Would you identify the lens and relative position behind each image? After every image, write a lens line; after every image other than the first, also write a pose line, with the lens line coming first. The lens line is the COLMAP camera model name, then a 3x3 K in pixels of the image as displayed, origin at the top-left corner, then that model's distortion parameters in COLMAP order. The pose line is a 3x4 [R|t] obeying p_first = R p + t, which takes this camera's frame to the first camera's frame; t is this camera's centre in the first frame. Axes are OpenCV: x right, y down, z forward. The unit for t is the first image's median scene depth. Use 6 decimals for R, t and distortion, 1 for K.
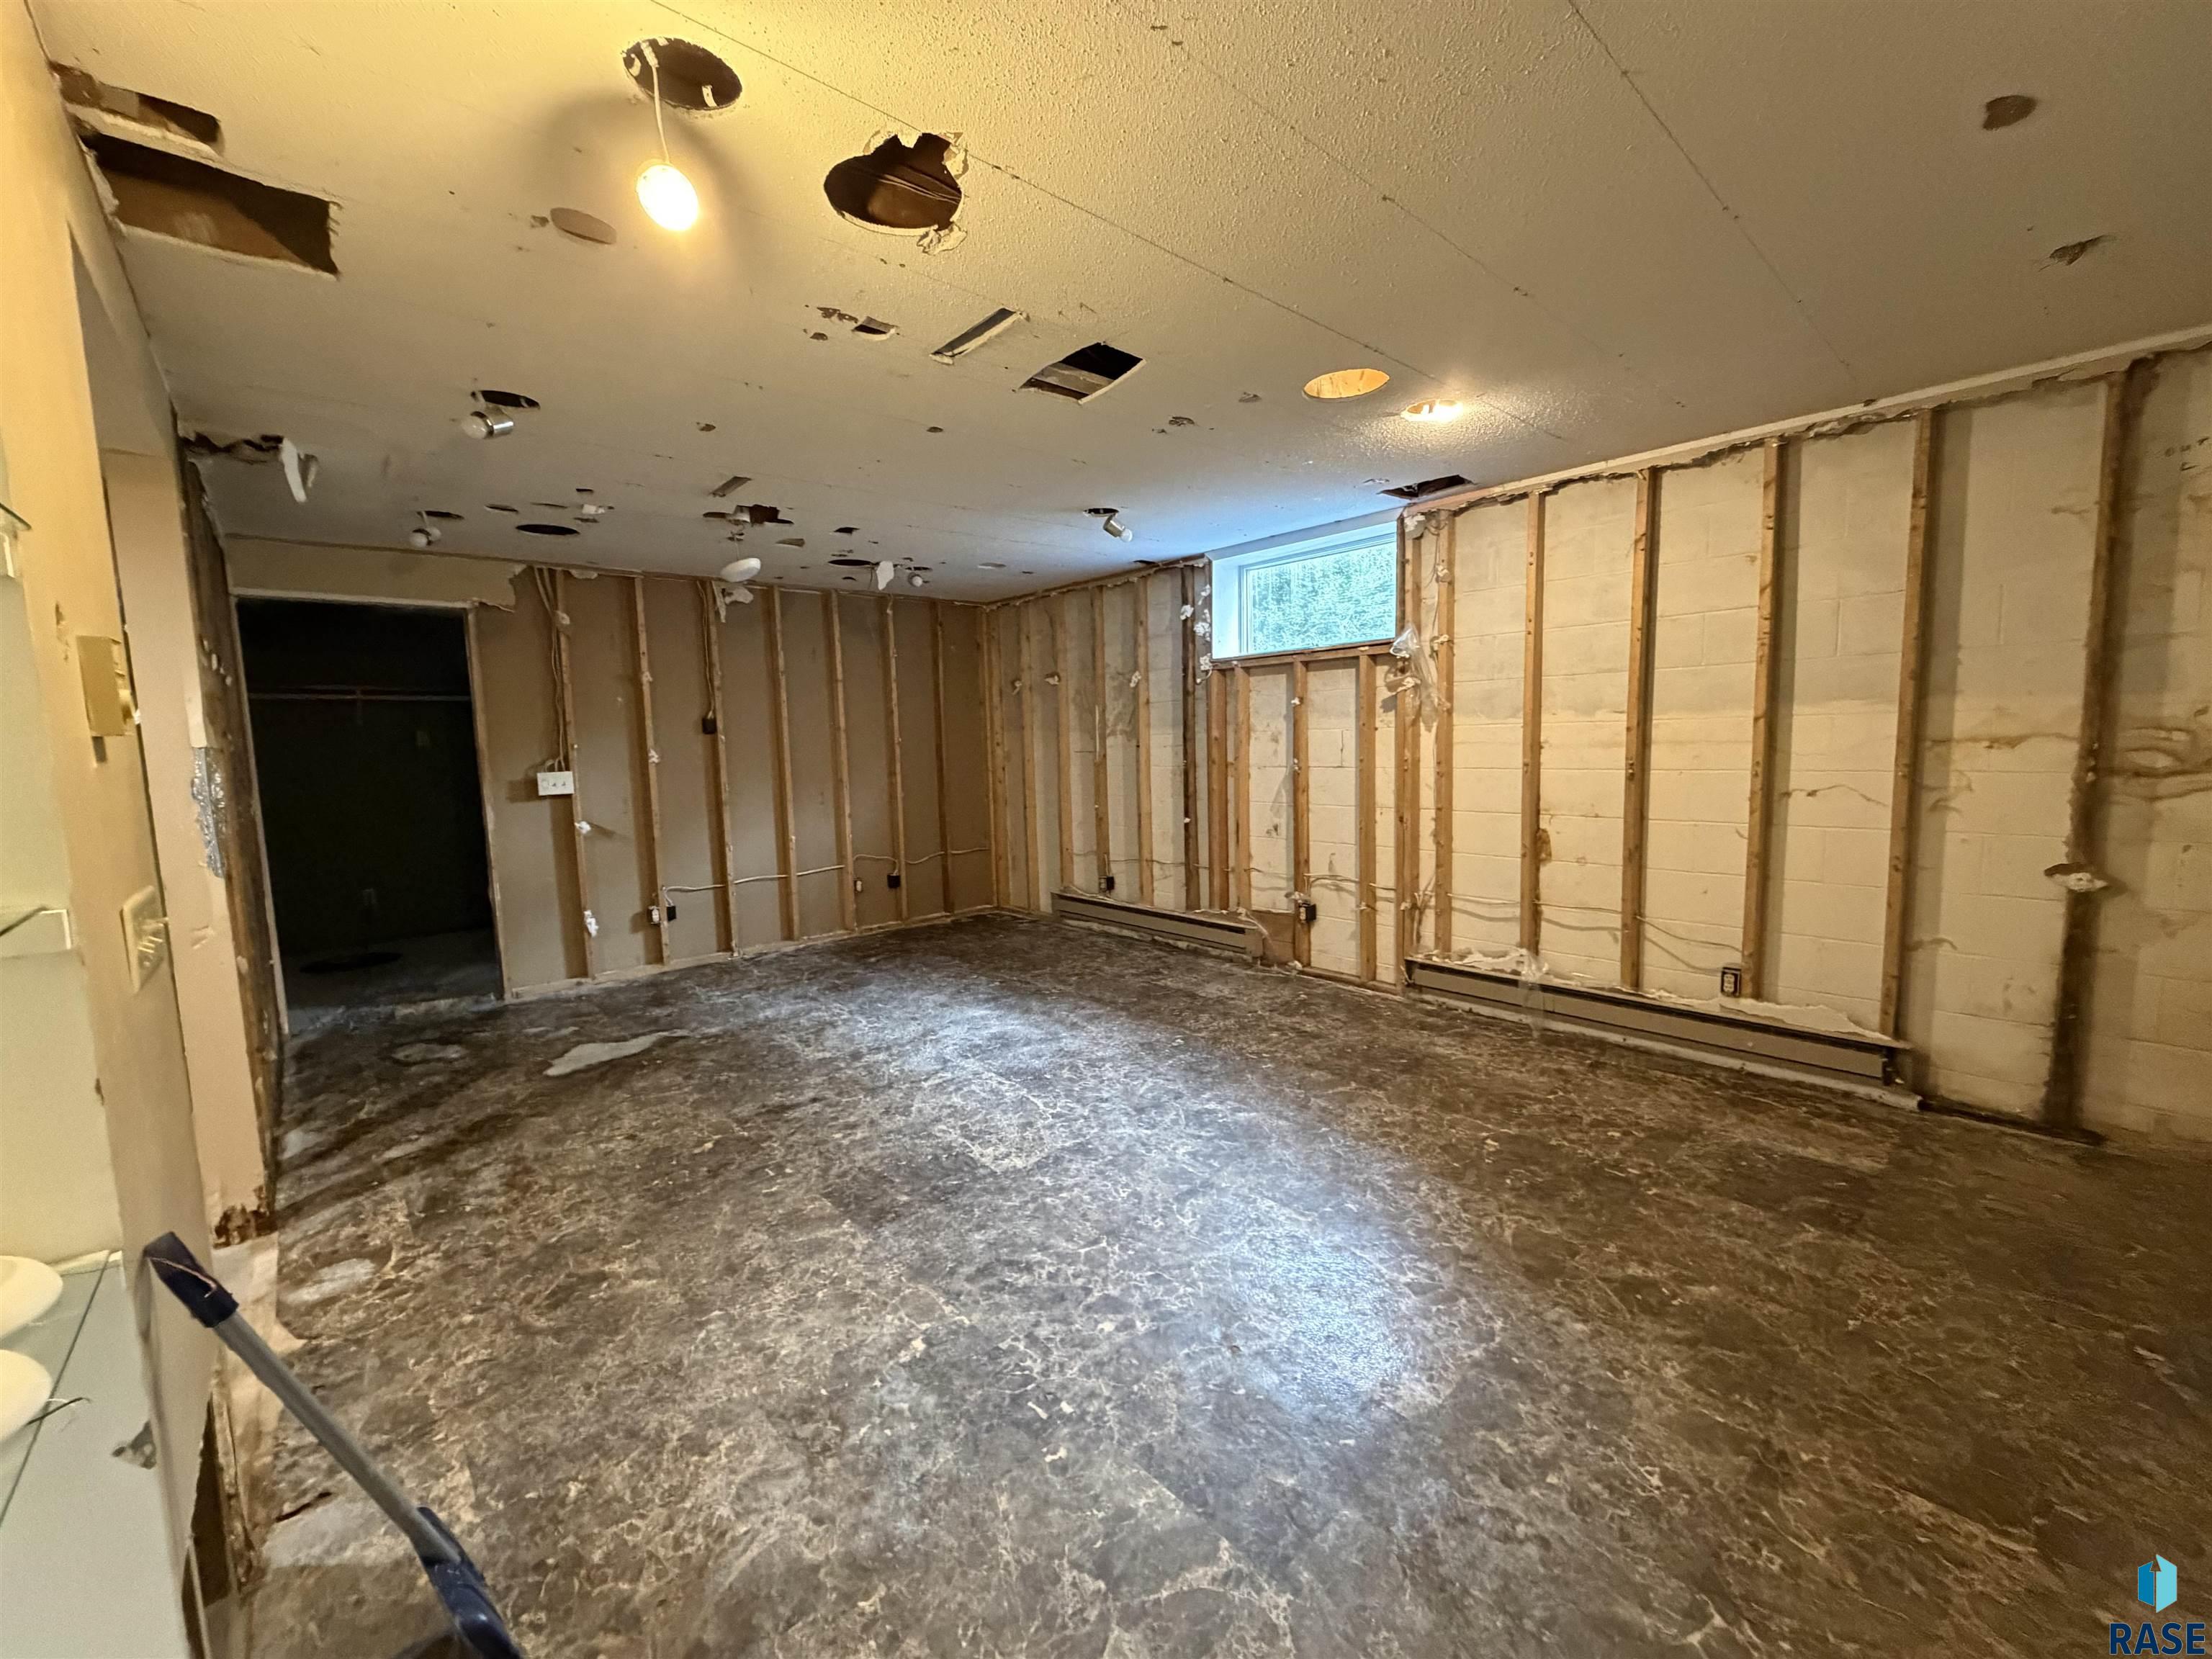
lens RADIAL K [[882.0, 0, 1098.3], [0, 882.0, 827.5], [0, 0, 1]] dist [0.000544, 0.000023]
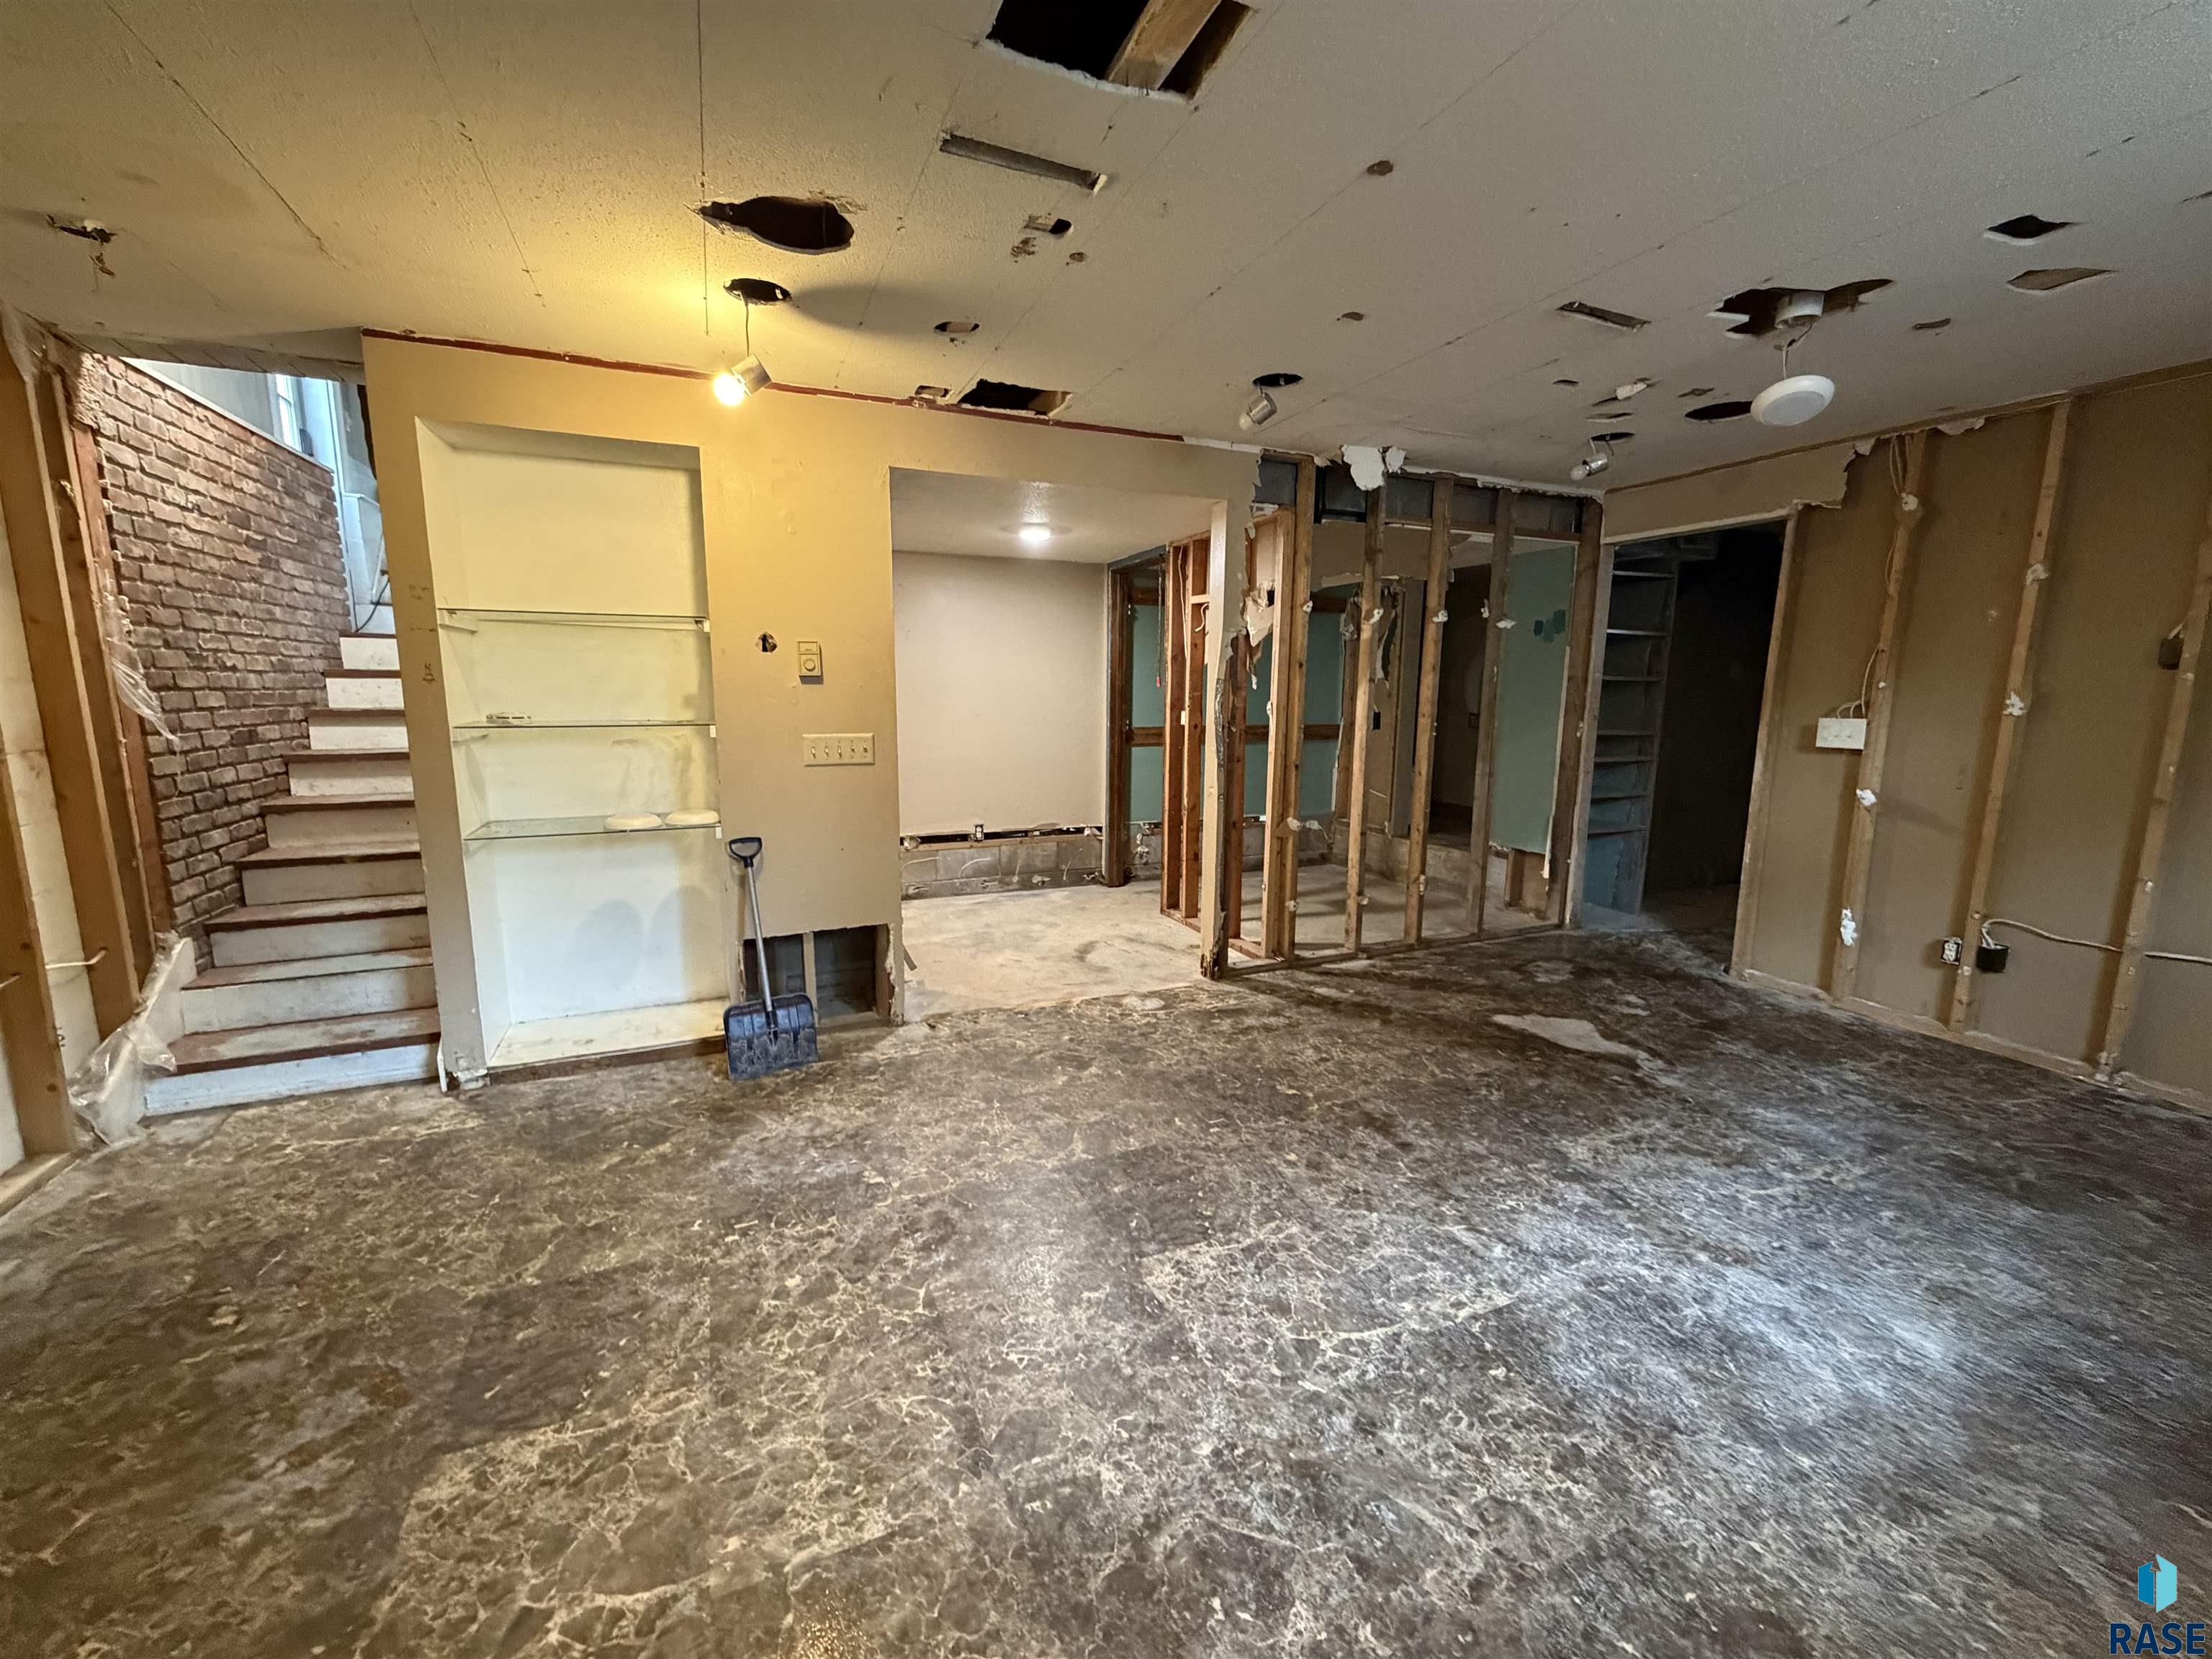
lens RADIAL K [[882.0, 0, 1098.1], [0, 882.0, 825.7], [0, 0, 1]] dist [0.000544, 0.000023]
pose [[-0.313262, 0.176527, -0.933116, 0.453861], [-0.094987, 0.971820, 0.215738, -0.113036], [0.944905, 0.156216, -0.287666, 0.935467]]
